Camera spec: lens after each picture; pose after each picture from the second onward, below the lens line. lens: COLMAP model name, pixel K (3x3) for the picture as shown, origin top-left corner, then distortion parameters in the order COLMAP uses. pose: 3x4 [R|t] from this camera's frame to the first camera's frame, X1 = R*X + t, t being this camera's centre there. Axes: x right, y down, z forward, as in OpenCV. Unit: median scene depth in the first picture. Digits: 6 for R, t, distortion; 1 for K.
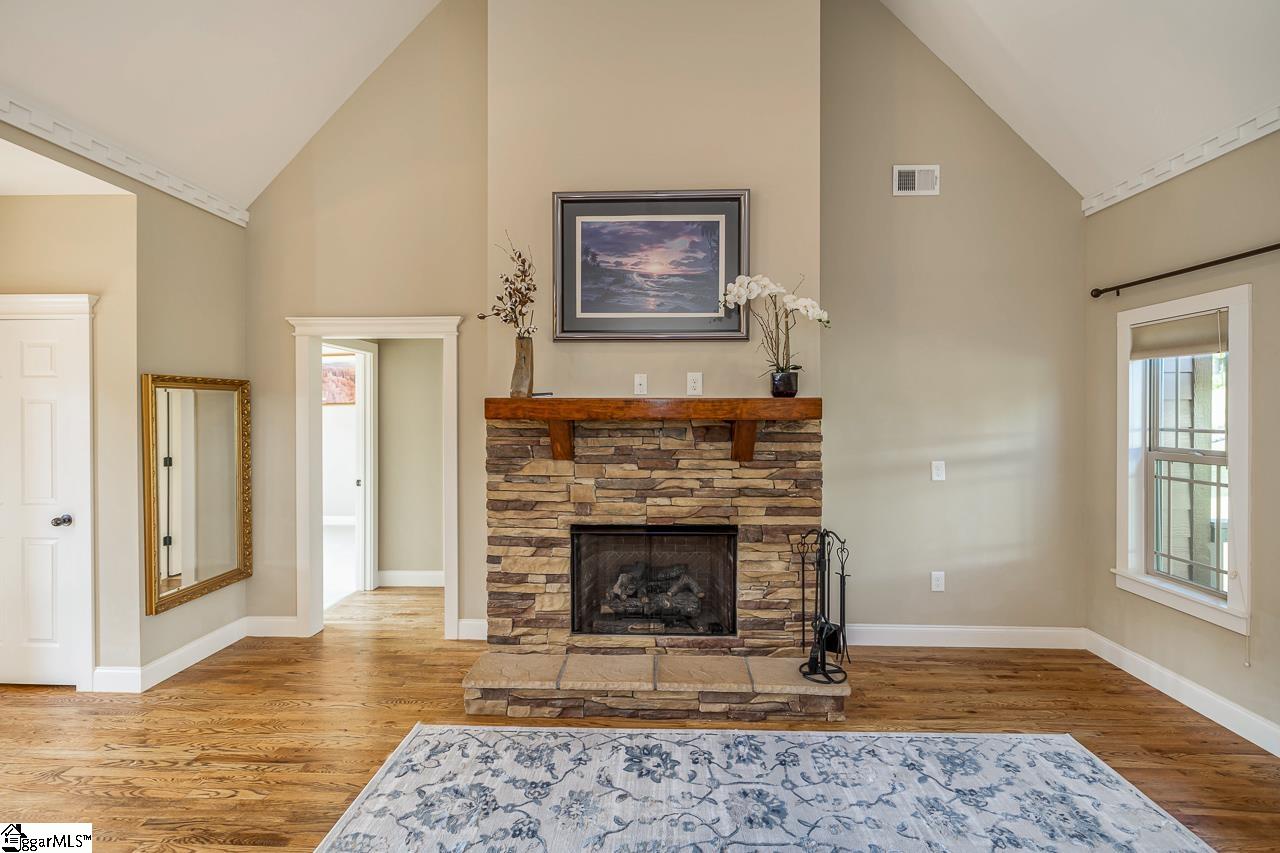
lens RADIAL K [[548.9, 0, 633.6], [0, 548.9, 420.8], [0, 0, 1]] dist [0.004670, -0.002626]
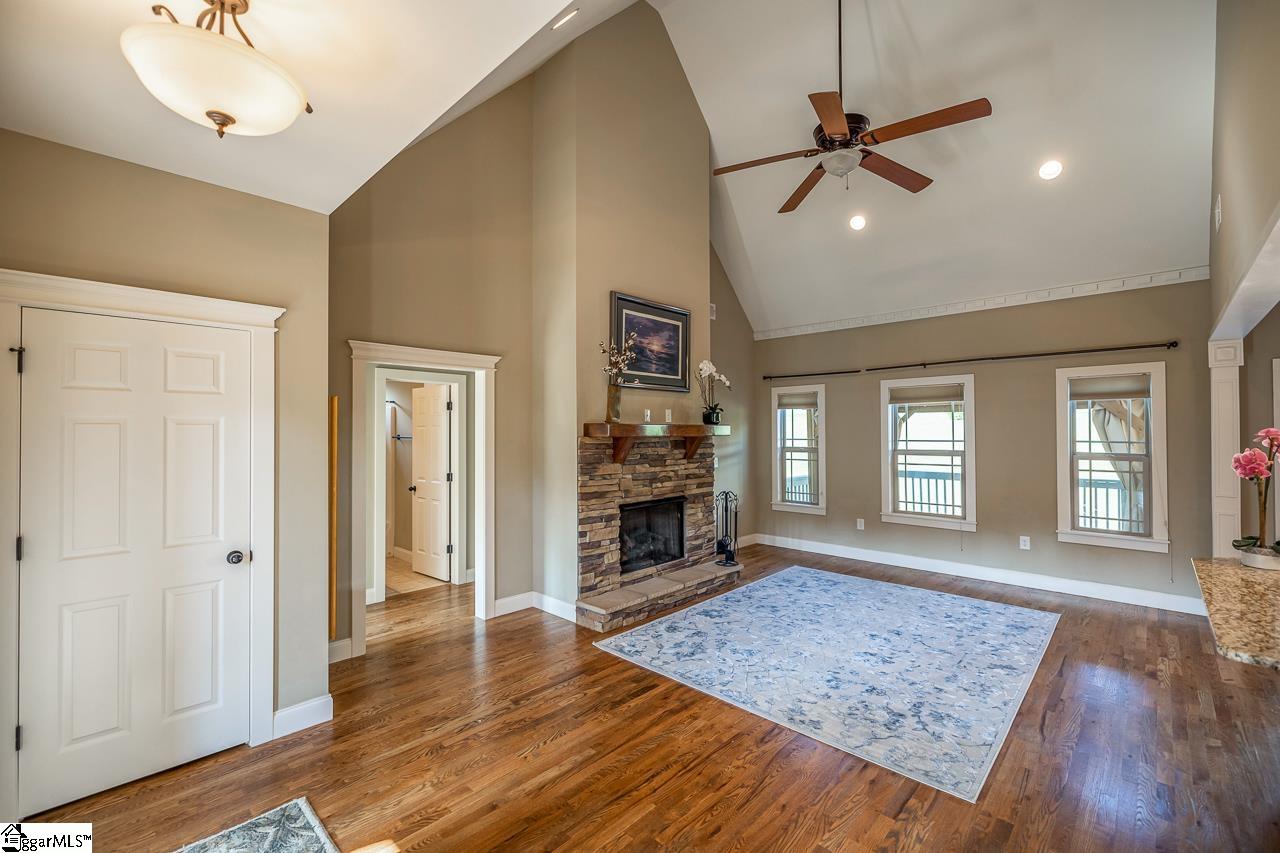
lens RADIAL K [[548.9, 0, 634.3], [0, 548.9, 421.3], [0, 0, 1]] dist [0.004670, -0.002626]
pose [[0.660648, 0.012592, 0.750591, -1.271249], [0.006315, 0.999731, -0.022330, -0.012773], [-0.750670, 0.019492, 0.660390, -0.064517]]
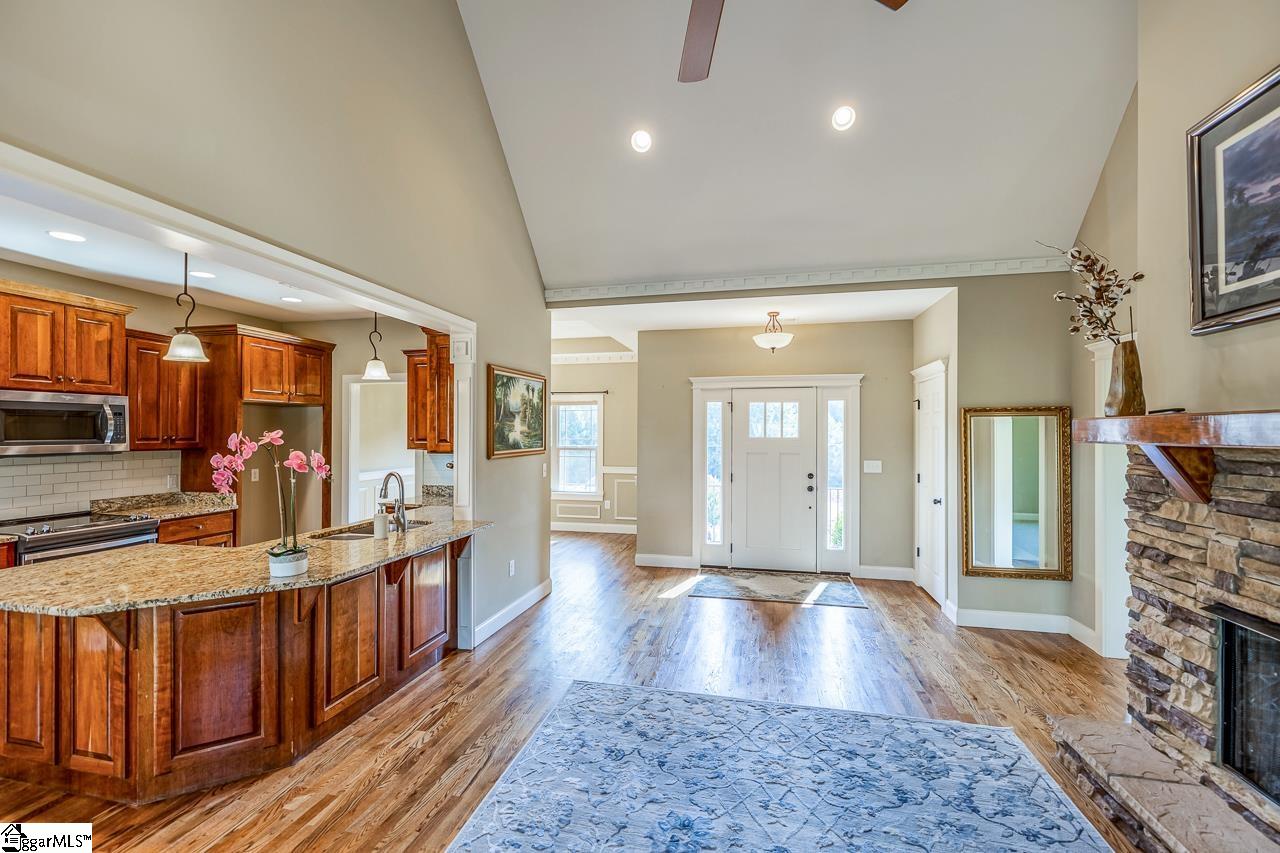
lens RADIAL K [[548.9, 0, 635.3], [0, 548.9, 430.7], [0, 0, 1]] dist [0.004670, -0.002626]
pose [[-0.188812, -0.004807, -0.982002, 0.697949], [-0.006785, 0.999971, -0.003591, -0.014161], [0.981990, 0.005985, -0.188839, 0.427636]]
